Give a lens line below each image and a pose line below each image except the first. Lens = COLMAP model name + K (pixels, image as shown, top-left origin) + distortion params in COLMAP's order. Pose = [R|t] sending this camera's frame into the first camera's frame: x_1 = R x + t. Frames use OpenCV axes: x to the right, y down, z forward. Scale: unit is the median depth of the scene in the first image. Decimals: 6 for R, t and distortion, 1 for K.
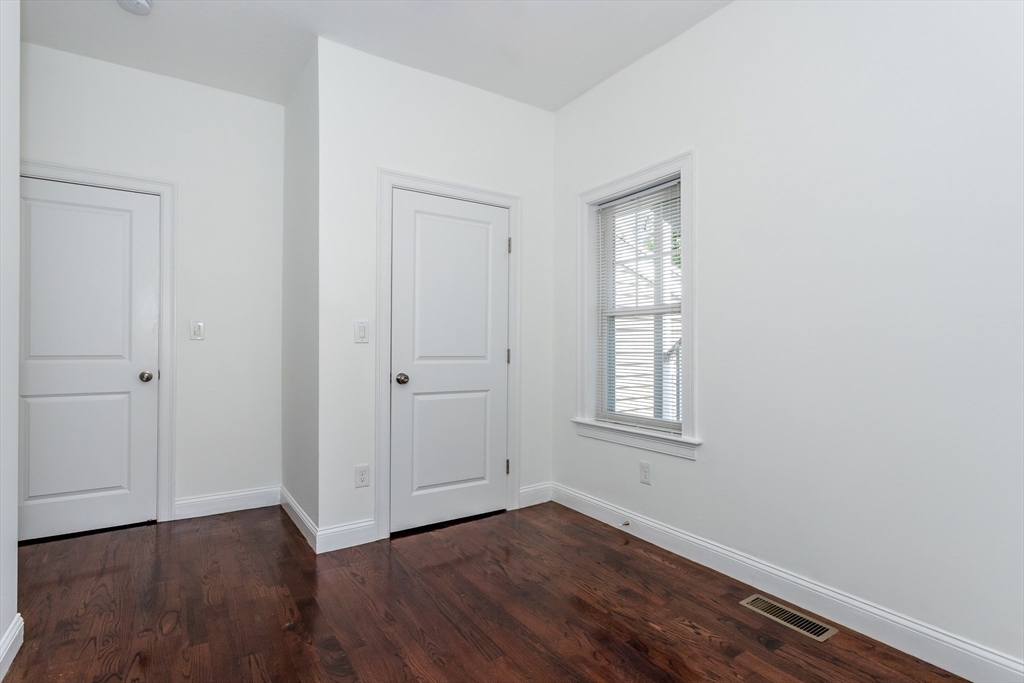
lens RADIAL K [[502.1, 0, 505.0], [0, 502.1, 345.9], [0, 0, 1]] dist [-0.000423, -0.000156]
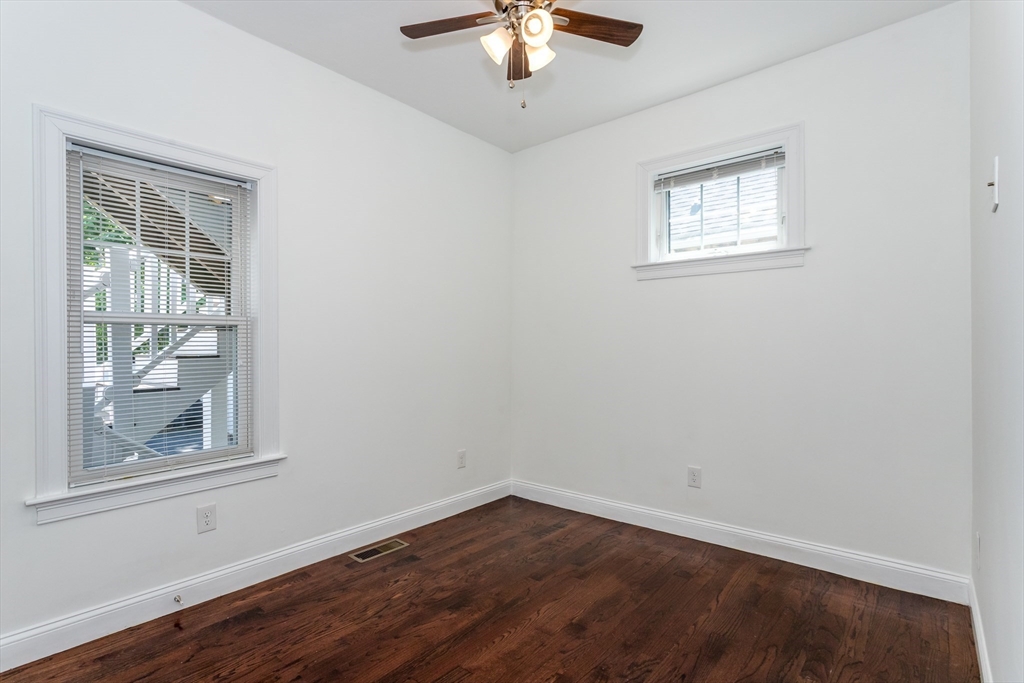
lens RADIAL K [[502.1, 0, 505.0], [0, 502.1, 345.9], [0, 0, 1]] dist [-0.000423, -0.000156]
pose [[-0.281351, -0.004436, 0.959595, -0.821498], [0.005325, 0.999967, 0.006183, -0.042007], [-0.959590, 0.006849, -0.281318, 0.964037]]
